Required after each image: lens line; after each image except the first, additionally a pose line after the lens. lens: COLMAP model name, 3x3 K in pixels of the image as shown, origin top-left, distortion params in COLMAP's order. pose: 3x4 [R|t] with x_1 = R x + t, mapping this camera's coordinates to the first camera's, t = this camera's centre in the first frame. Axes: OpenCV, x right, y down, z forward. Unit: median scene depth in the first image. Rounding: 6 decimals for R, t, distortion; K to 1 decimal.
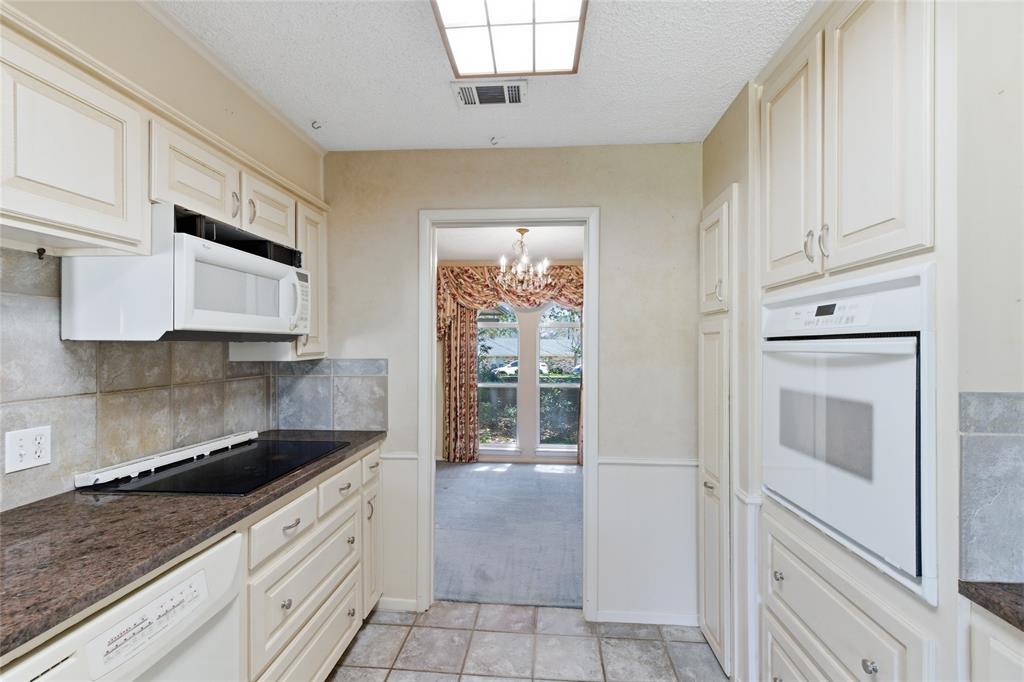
lens RADIAL K [[463.8, 0, 517.3], [0, 463.8, 342.9], [0, 0, 1]] dist [0.002255, -0.000363]
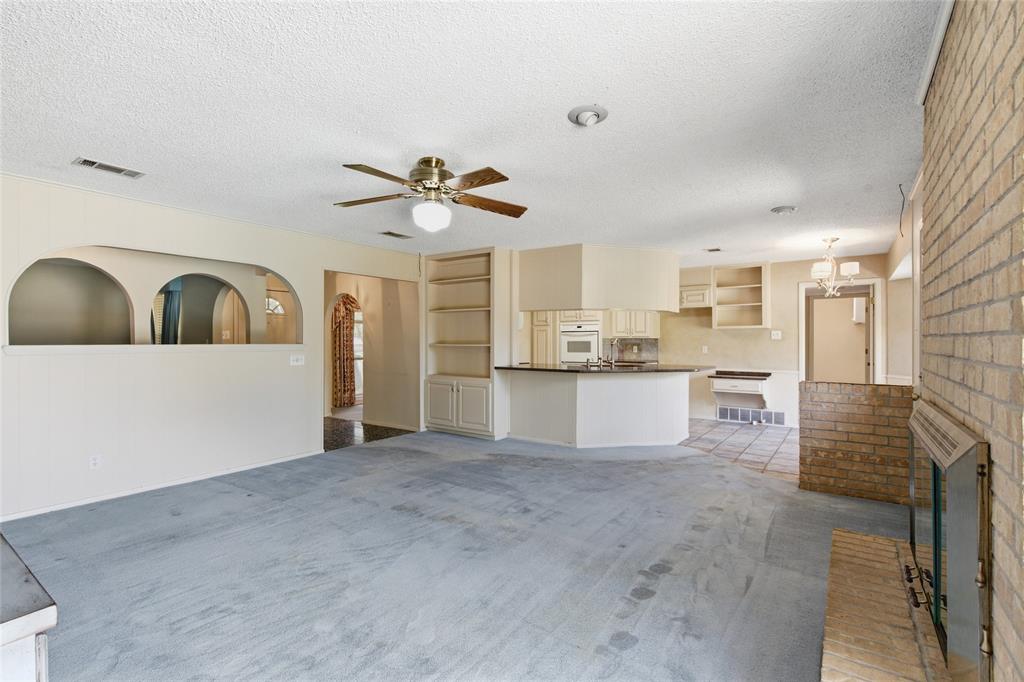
lens RADIAL K [[463.8, 0, 519.0], [0, 463.8, 340.0], [0, 0, 1]] dist [0.002255, -0.000363]
pose [[0.523715, 0.002861, 0.851889, -3.683165], [-0.004285, 0.999991, -0.000724, 0.079004], [-0.851883, -0.003271, 0.523722, -1.112121]]
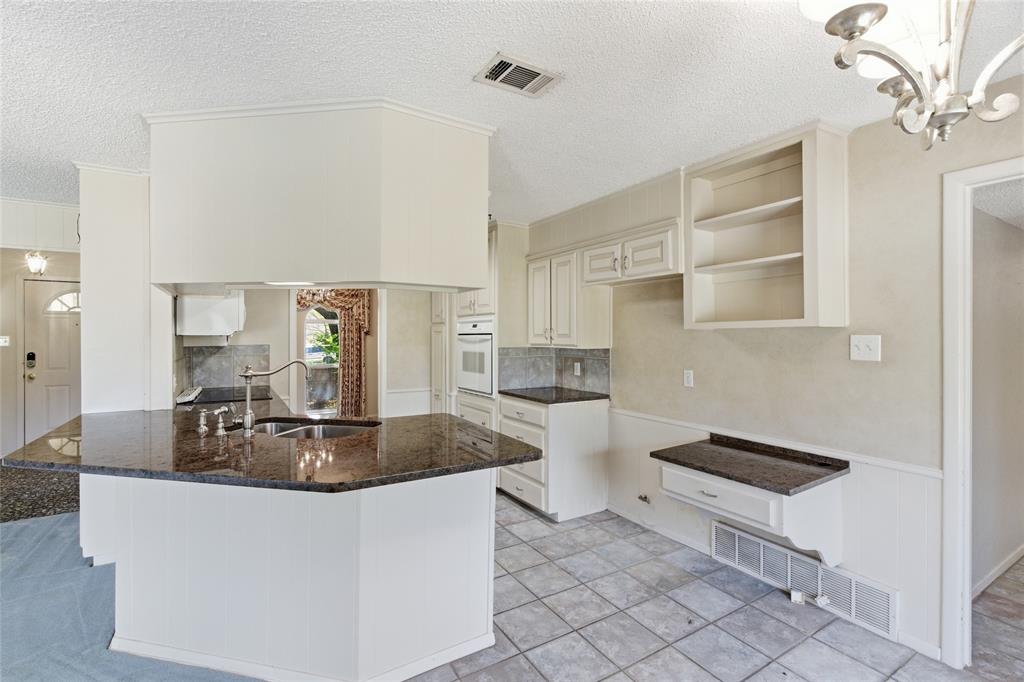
lens RADIAL K [[463.8, 0, 515.3], [0, 463.8, 340.0], [0, 0, 1]] dist [0.002255, -0.000363]
pose [[0.813427, -0.006114, 0.581635, -0.763406], [-0.001617, 0.999917, 0.012771, -0.010786], [-0.581665, -0.011329, 0.813349, -1.387143]]
